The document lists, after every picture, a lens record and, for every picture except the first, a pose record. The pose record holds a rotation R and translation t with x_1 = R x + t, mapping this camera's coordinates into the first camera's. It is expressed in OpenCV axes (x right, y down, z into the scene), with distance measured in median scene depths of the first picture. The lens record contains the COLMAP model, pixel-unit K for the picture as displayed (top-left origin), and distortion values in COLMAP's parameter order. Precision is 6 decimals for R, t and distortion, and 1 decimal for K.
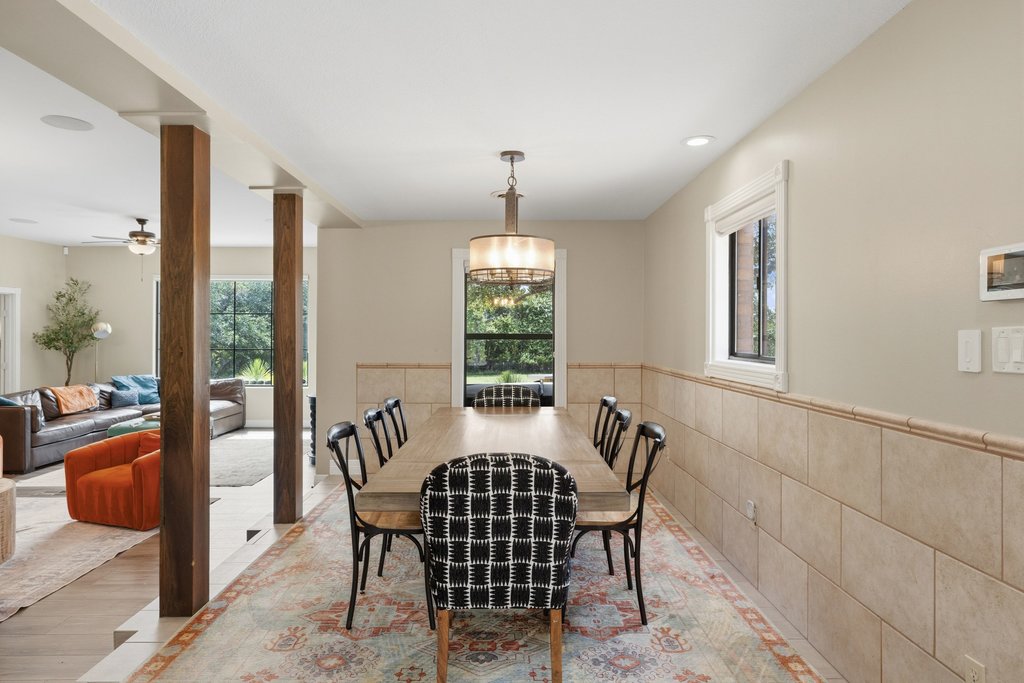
lens RADIAL K [[607.8, 0, 513.9], [0, 607.8, 336.0], [0, 0, 1]] dist [0.004728, 0.000118]
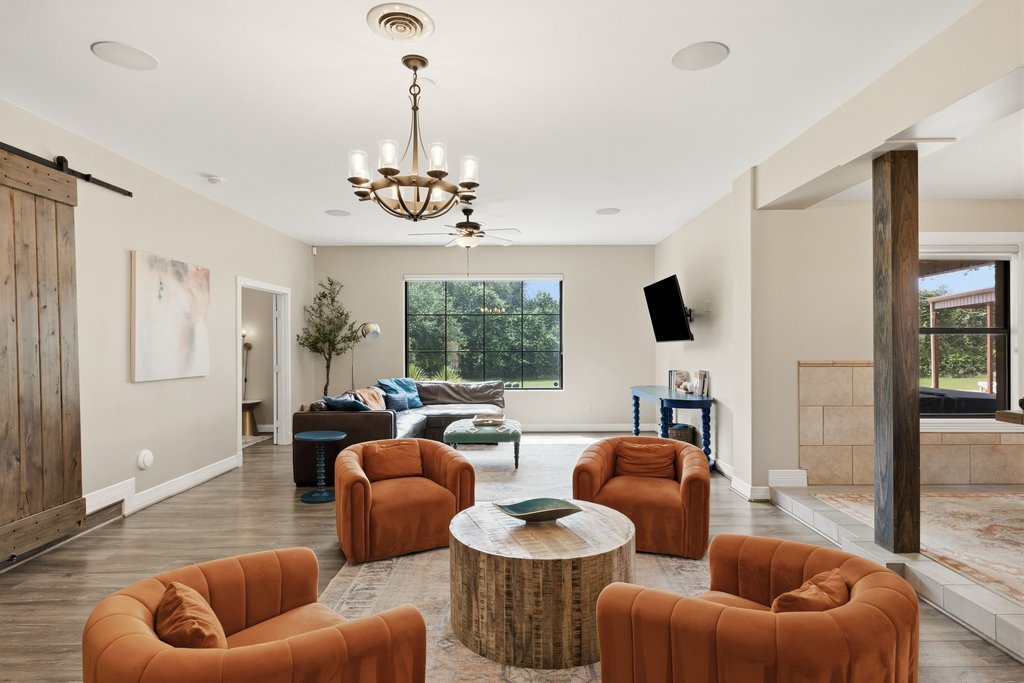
lens RADIAL K [[571.6, 0, 512.0], [0, 571.6, 341.5], [0, 0, 1]] dist [-0.001900, -0.000029]
pose [[0.999760, -0.005413, -0.021227, -0.443685], [0.005317, 0.999975, -0.004579, 0.012097], [0.021252, 0.004465, 0.999764, 0.108550]]
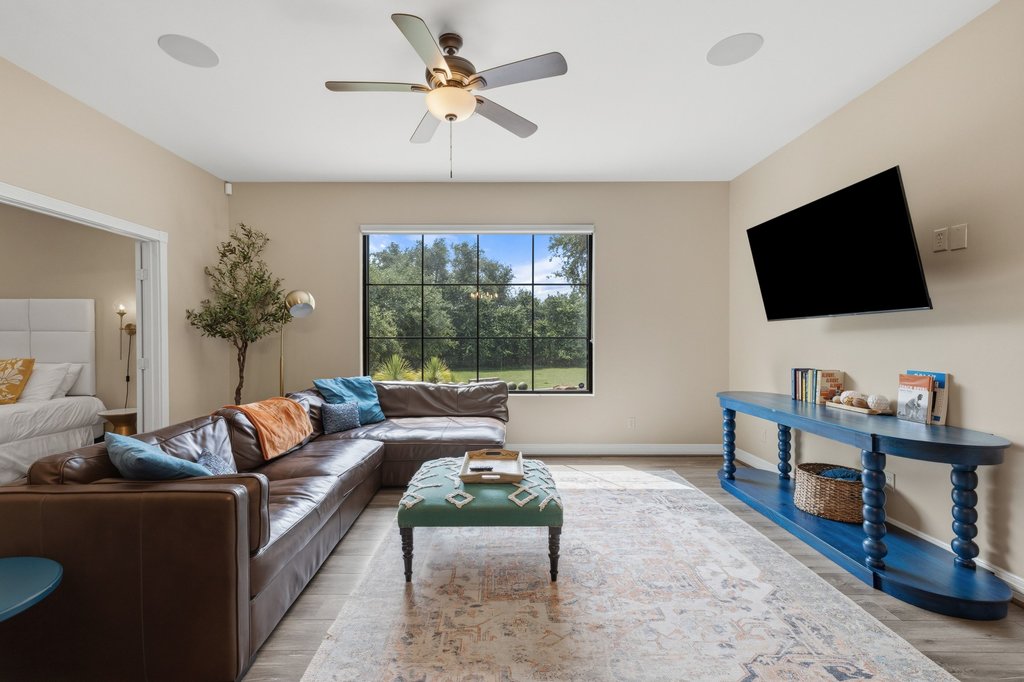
lens RADIAL K [[459.2, 0, 500.0], [0, 459.2, 345.7], [0, 0, 1]] dist [0.002344, 0.000342]
pose [[0.999970, -0.001692, -0.007547, -0.482712], [0.001811, 0.999874, 0.015796, 0.025568], [0.007519, -0.015809, 0.999847, 0.553346]]
